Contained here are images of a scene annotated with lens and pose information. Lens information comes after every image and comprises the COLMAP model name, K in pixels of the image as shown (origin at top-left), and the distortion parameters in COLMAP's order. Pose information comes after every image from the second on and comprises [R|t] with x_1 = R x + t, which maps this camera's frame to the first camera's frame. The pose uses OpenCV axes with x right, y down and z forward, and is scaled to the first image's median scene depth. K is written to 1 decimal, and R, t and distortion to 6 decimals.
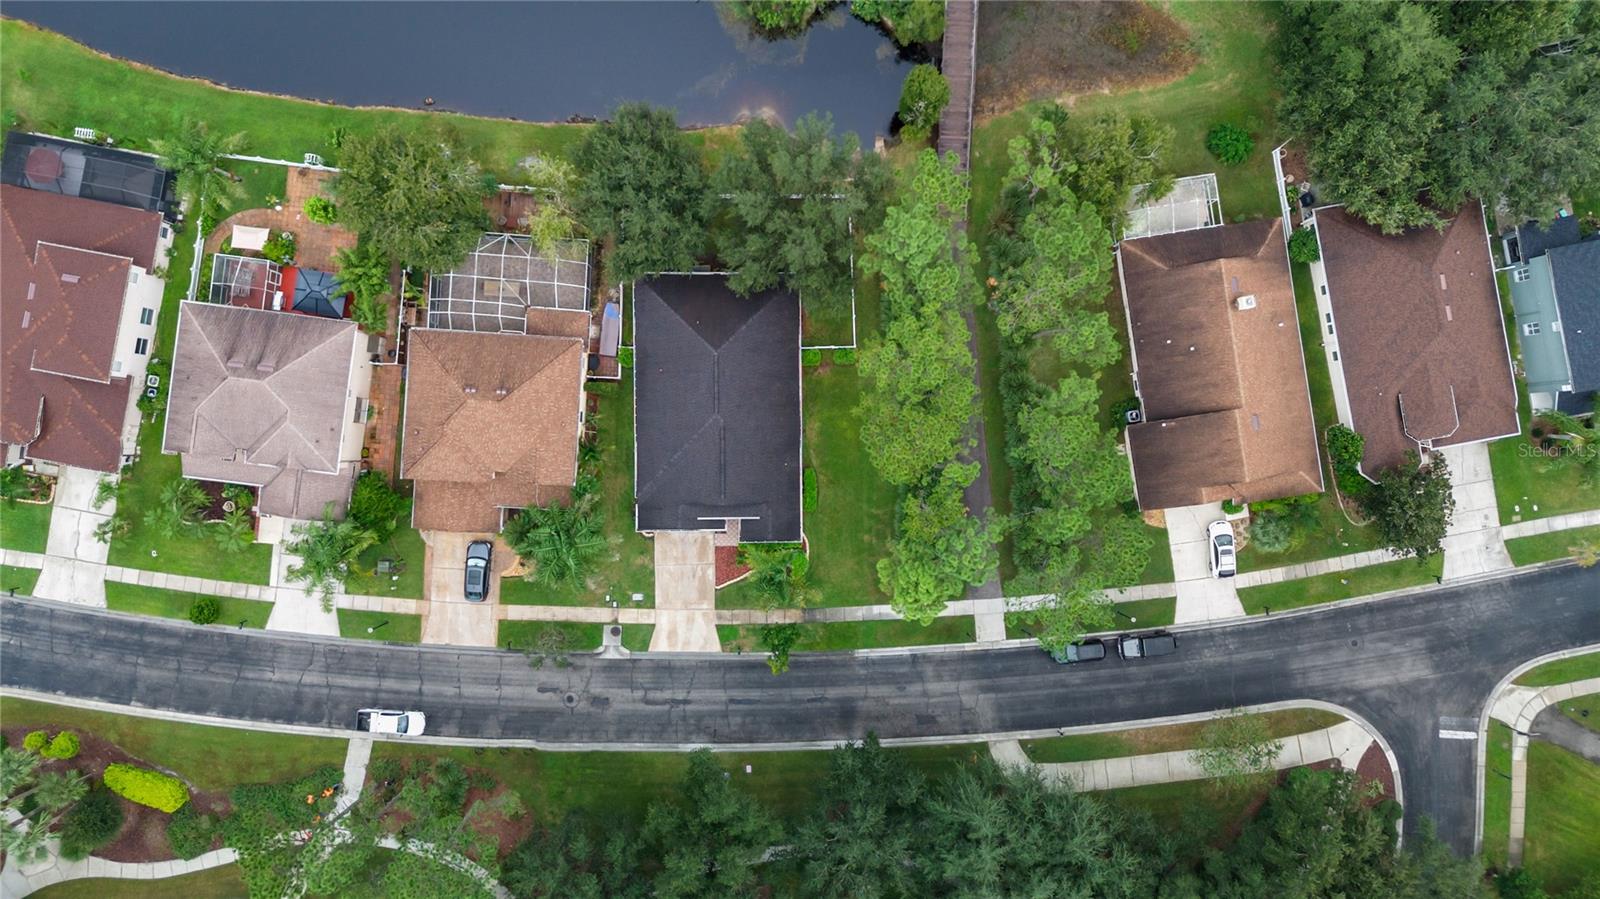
lens RADIAL K [[1138.9, 0, 820.1], [0, 1138.9, 449.4], [0, 0, 1]] dist [0.060549, -0.075128]
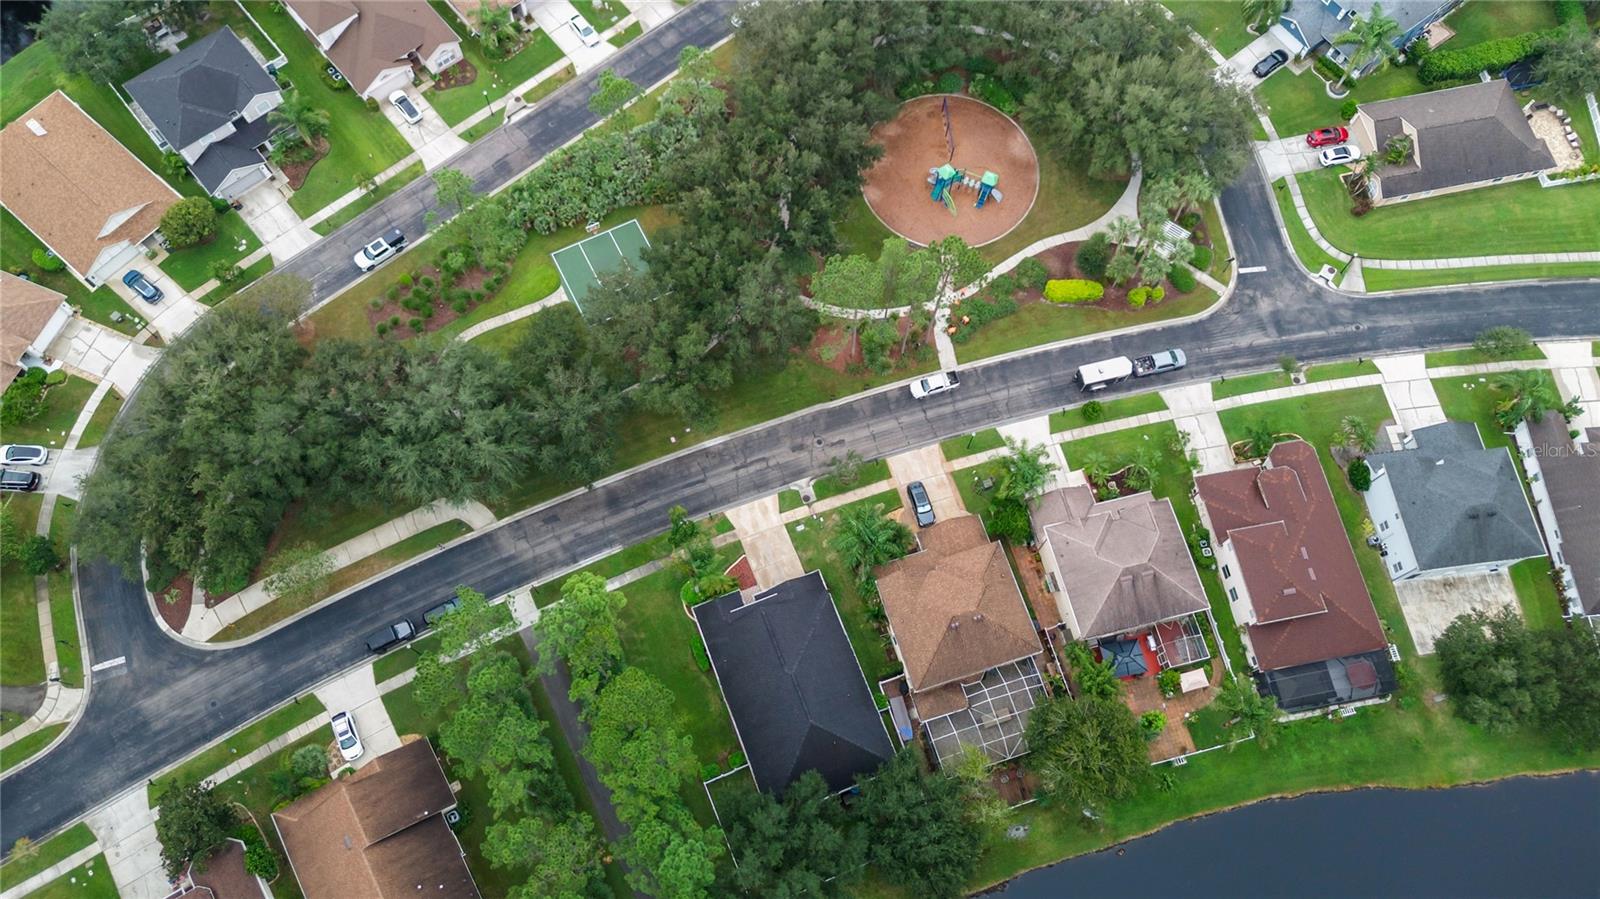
lens RADIAL K [[1159.7, 0, 797.6], [0, 1159.7, 473.9], [0, 0, 1]] dist [0.052669, -0.083753]
pose [[-0.930506, 0.322783, -0.173115, 0.046938], [-0.362724, -0.877728, 0.313091, -0.221686], [-0.050887, 0.354126, 0.933812, -0.227508]]
